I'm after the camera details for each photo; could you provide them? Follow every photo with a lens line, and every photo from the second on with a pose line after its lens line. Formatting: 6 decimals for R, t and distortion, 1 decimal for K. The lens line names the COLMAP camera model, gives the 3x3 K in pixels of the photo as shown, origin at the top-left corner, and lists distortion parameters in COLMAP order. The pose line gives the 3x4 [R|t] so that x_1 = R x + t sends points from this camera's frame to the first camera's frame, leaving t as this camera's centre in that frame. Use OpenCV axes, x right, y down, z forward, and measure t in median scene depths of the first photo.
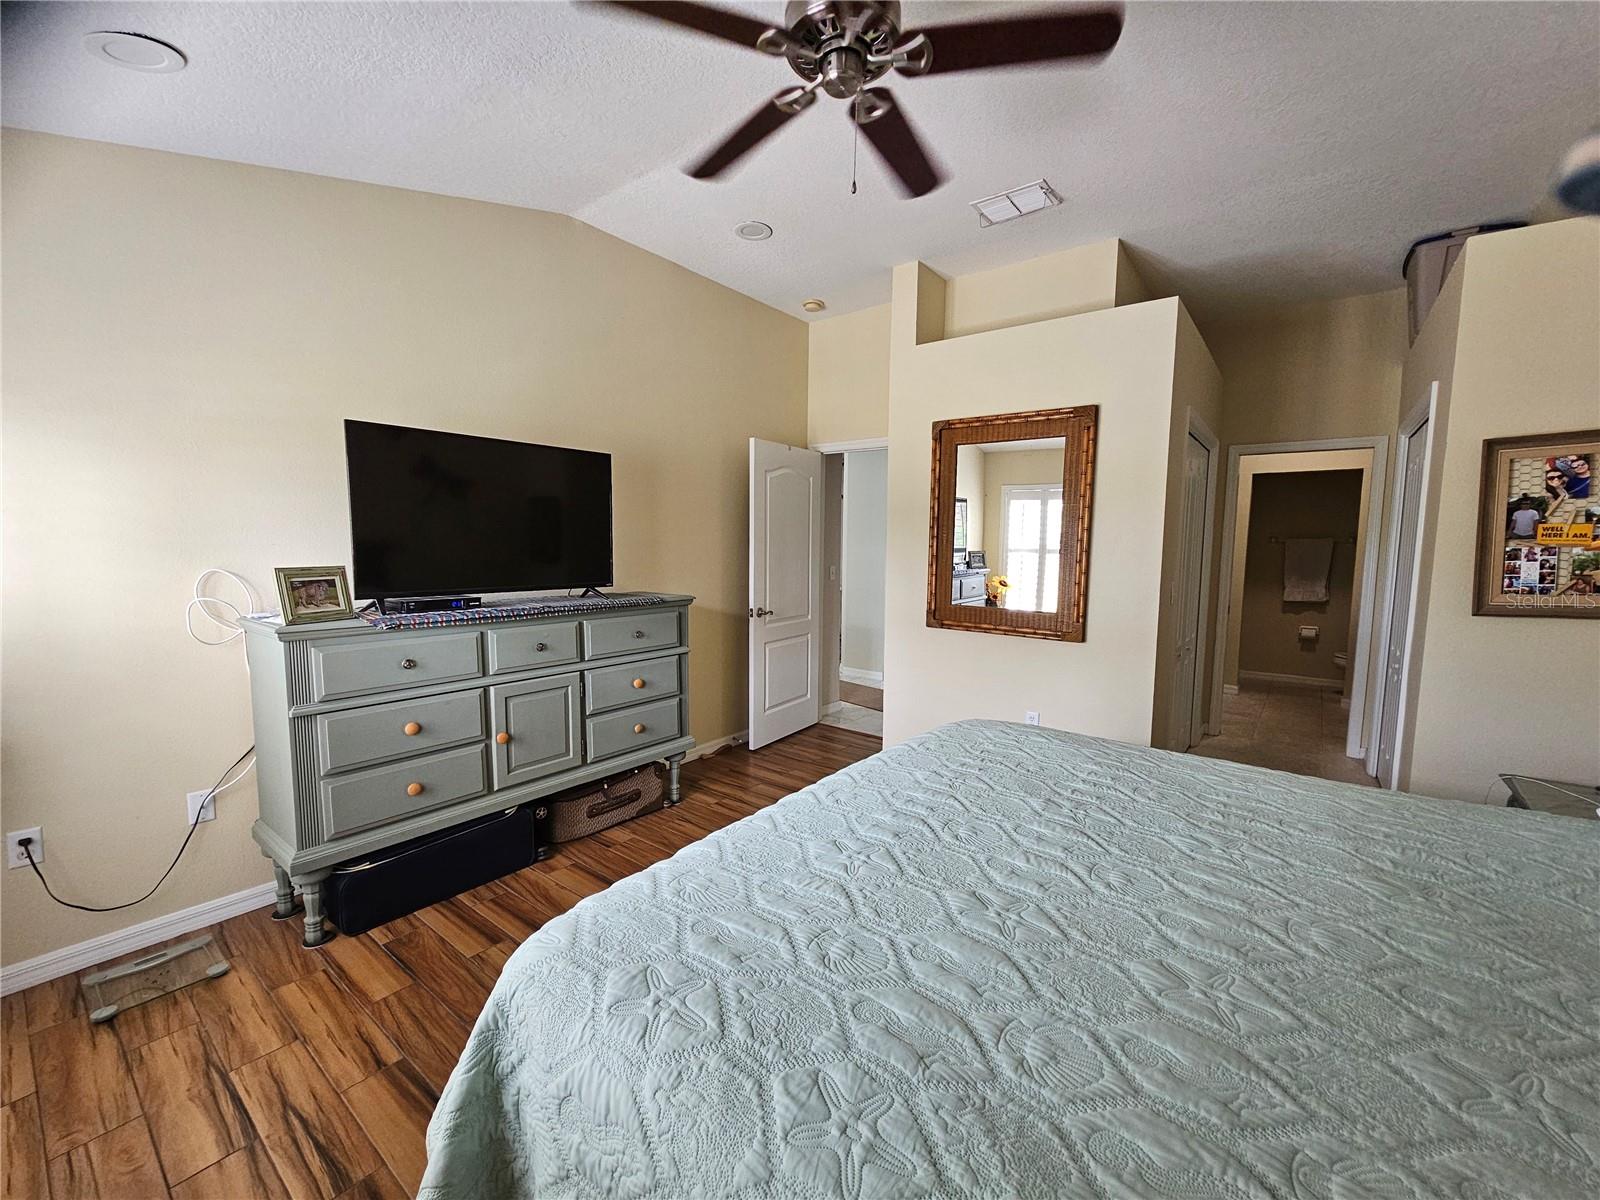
lens RADIAL K [[653.3, 0, 804.2], [0, 653.3, 606.4], [0, 0, 1]] dist [0.001267, 0.000364]
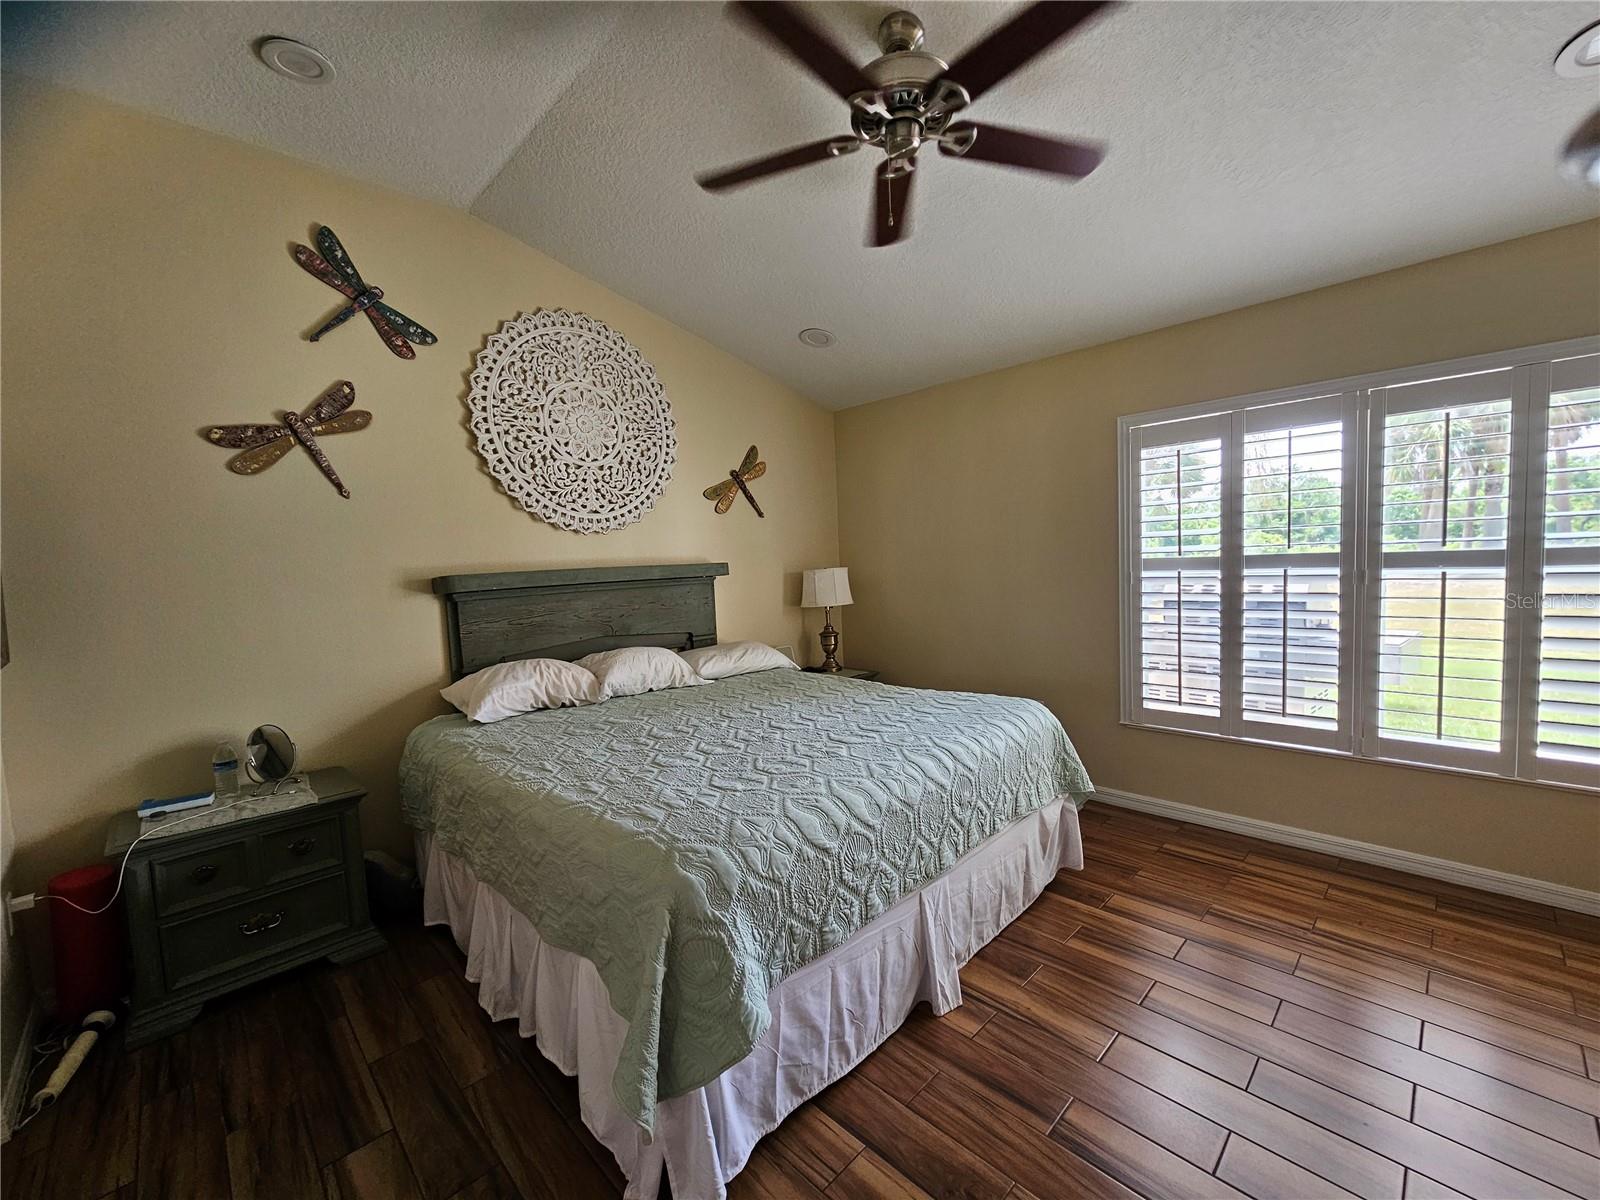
lens RADIAL K [[653.3, 0, 794.4], [0, 653.3, 598.5], [0, 0, 1]] dist [0.001267, 0.000364]
pose [[-0.989696, 0.028890, 0.140240, 0.050623], [0.052490, 0.984451, 0.167634, -0.133820], [-0.133217, 0.173268, -0.975823, 1.277847]]
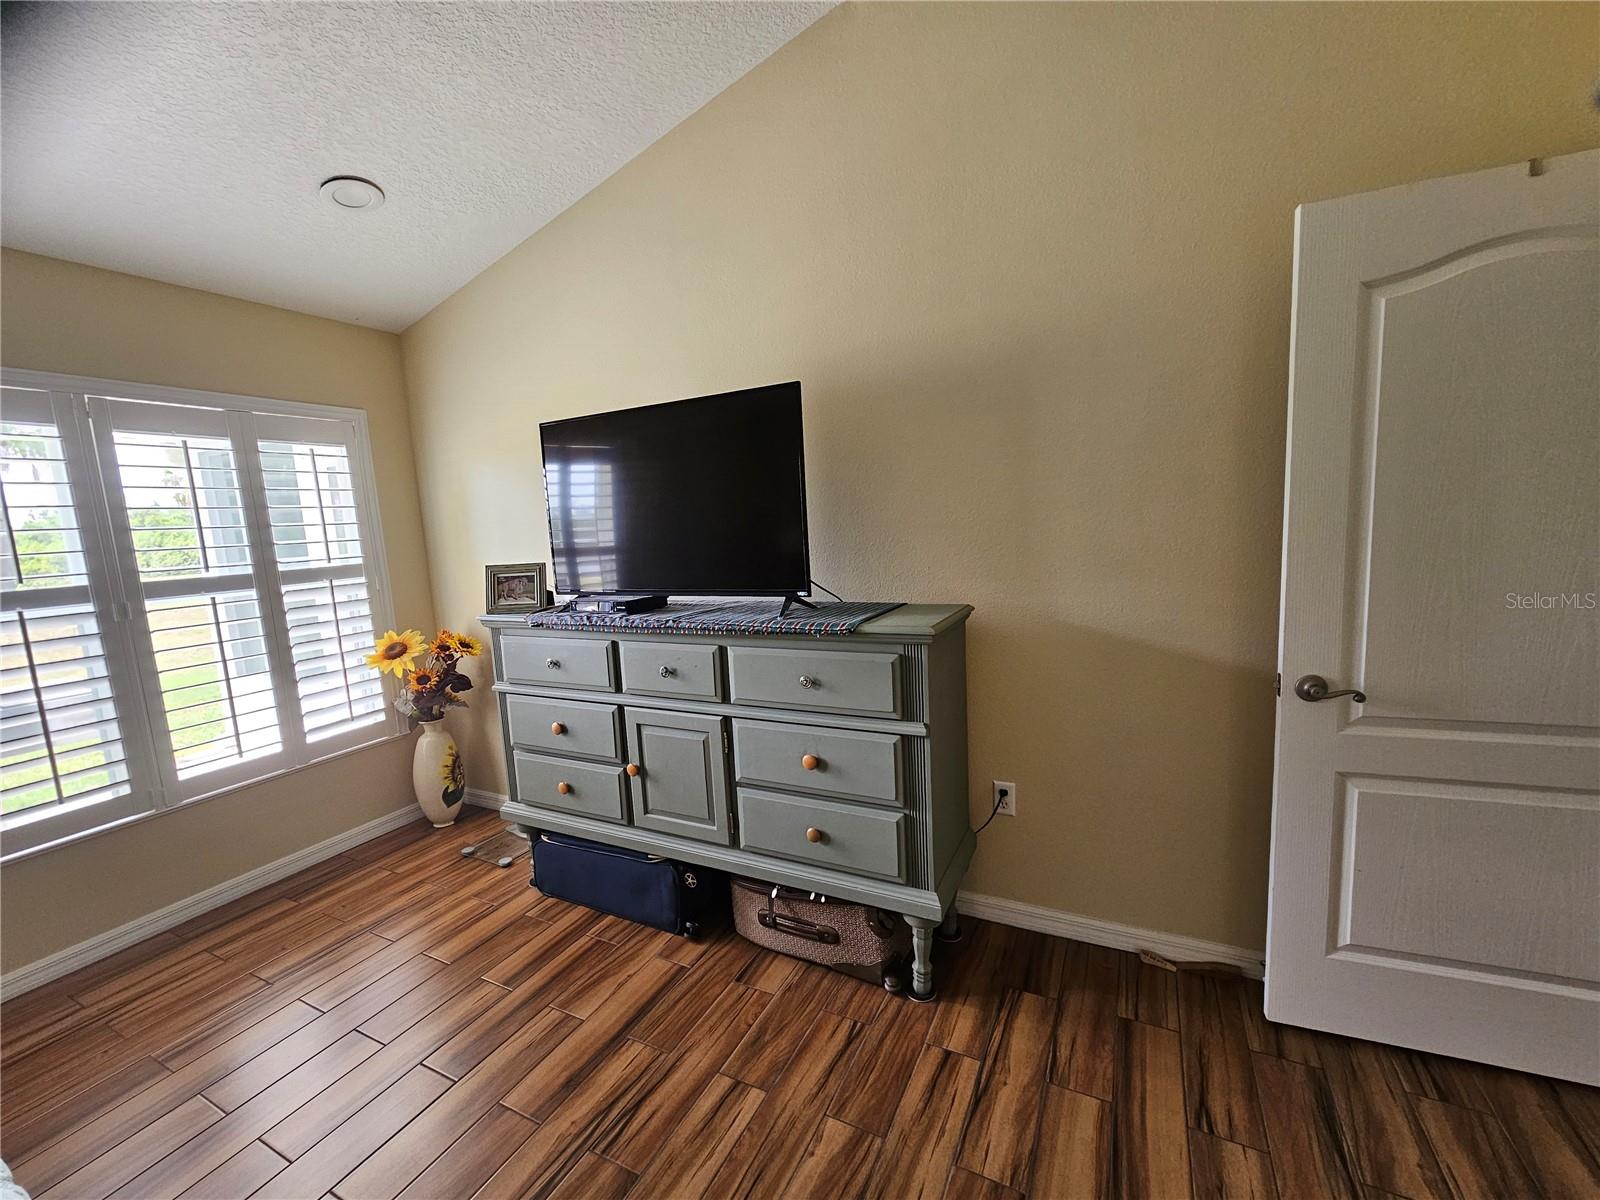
lens RADIAL K [[653.3, 0, 803.8], [0, 653.3, 604.3], [0, 0, 1]] dist [0.001267, 0.000364]
pose [[0.196160, 0.104138, -0.975026, 0.336817], [-0.043463, 0.994291, 0.097452, -0.090131], [0.979608, 0.023262, 0.199566, 0.923625]]
